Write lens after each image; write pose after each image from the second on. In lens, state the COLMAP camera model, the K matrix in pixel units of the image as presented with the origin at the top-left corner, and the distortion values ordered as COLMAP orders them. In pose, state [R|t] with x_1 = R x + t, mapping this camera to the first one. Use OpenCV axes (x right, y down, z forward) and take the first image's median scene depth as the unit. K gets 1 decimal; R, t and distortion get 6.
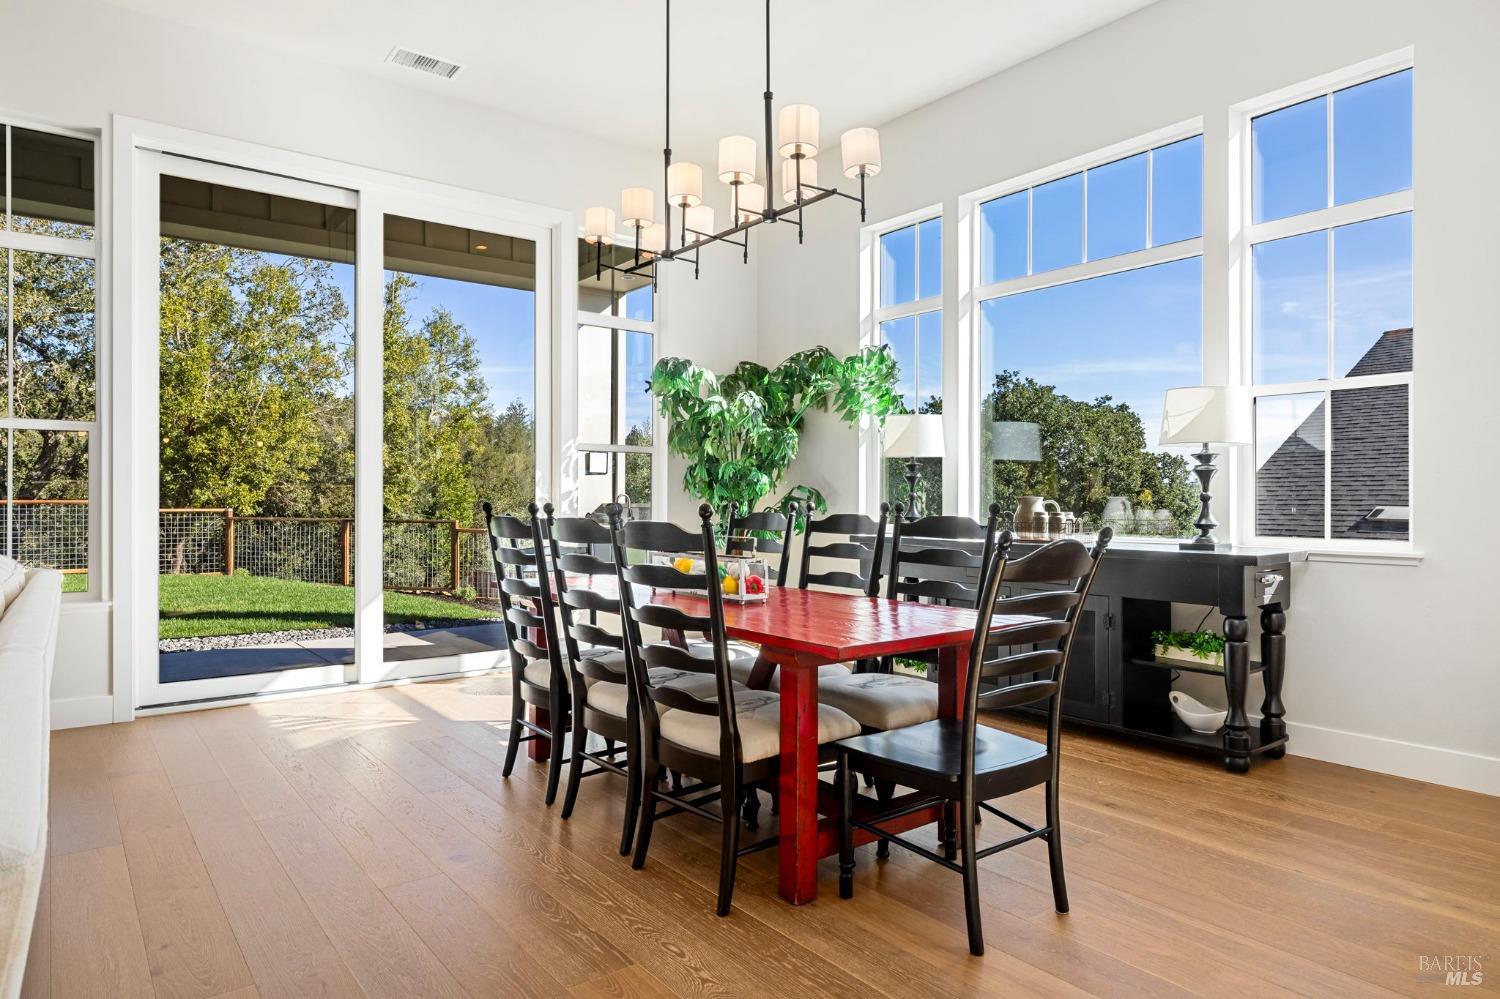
lens RADIAL K [[891.0, 0, 750.0], [0, 891.0, 499.5], [0, 0, 1]] dist [-0.001316, -0.000180]
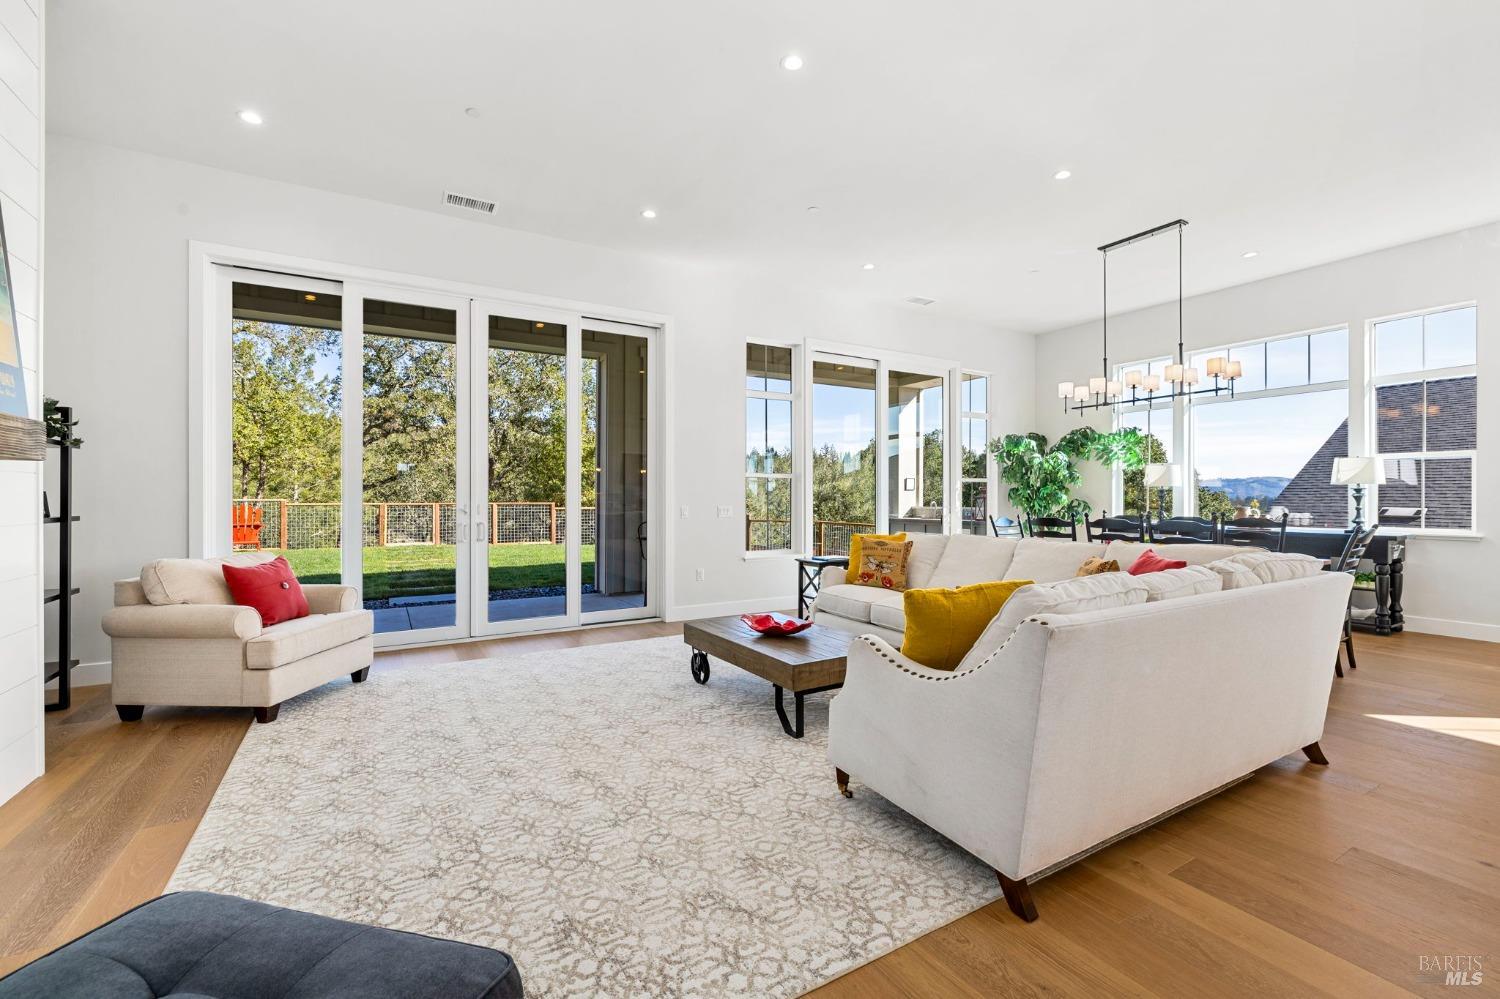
lens RADIAL K [[626.4, 0, 750.0], [0, 626.4, 499.5], [0, 0, 1]] dist [-0.000144, 0.000097]
pose [[0.992370, -0.002604, -0.123268, -0.174769], [0.002983, 0.999991, 0.002890, -0.007786], [0.123259, -0.003236, 0.992369, -0.155203]]
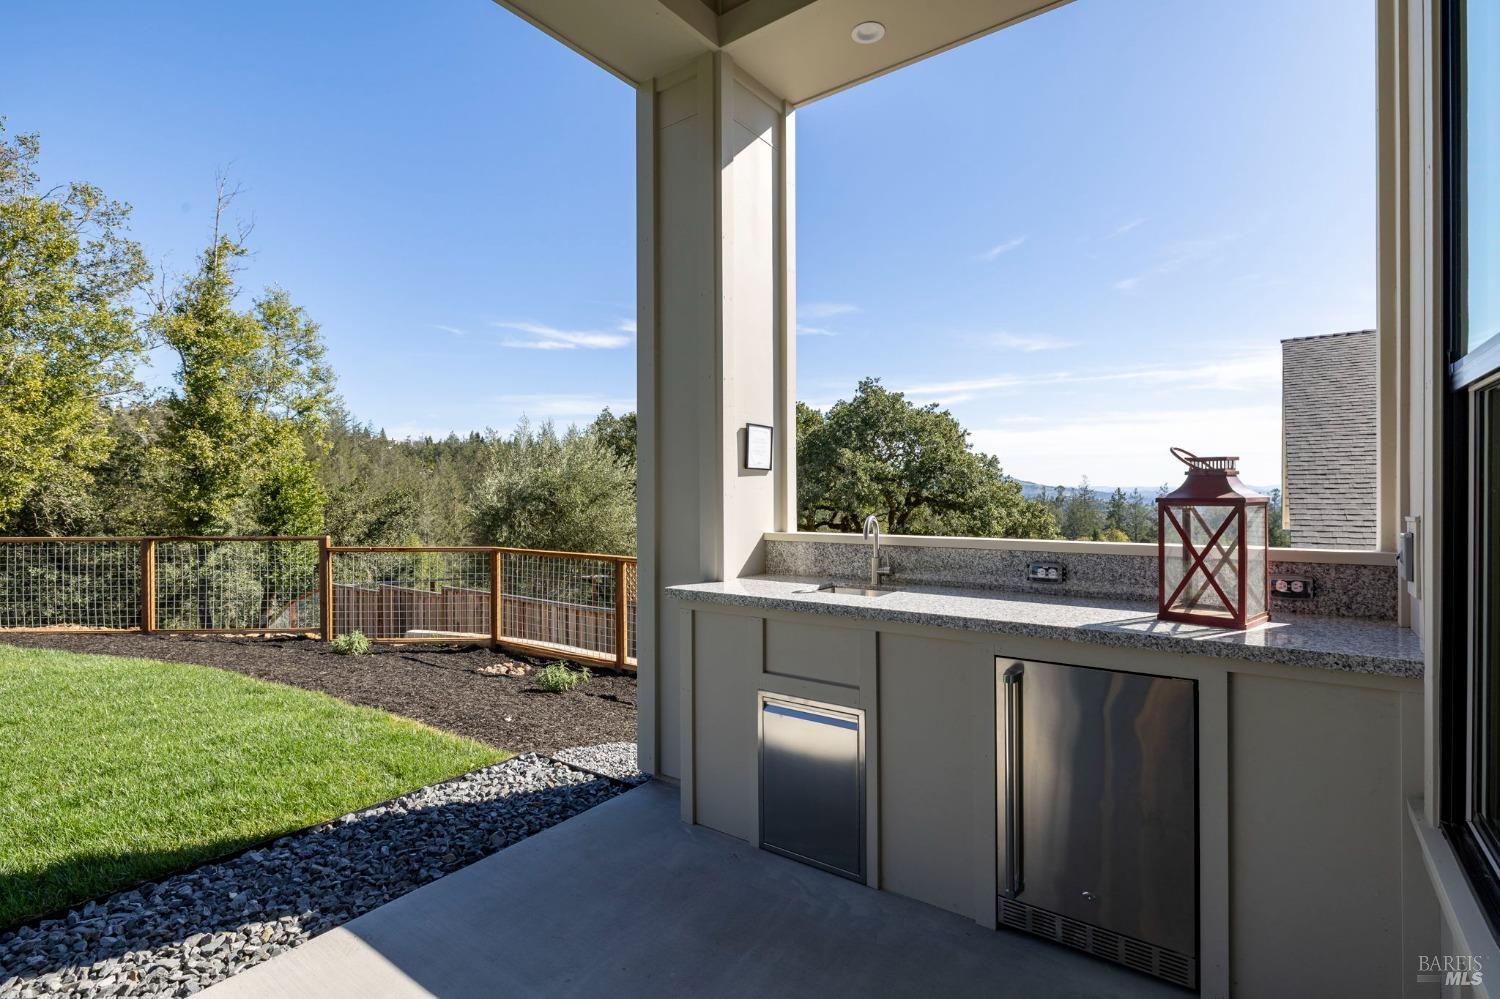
lens RADIAL K [[707.0, 0, 750.0], [0, 707.0, 499.5], [0, 0, 1]] dist [-0.006386, -0.000460]
pose [[0.962754, -0.013515, 0.270041, -0.144229], [0.010757, 0.999874, 0.011691, -0.009479], [-0.270165, -0.008350, 0.962778, 0.330806]]
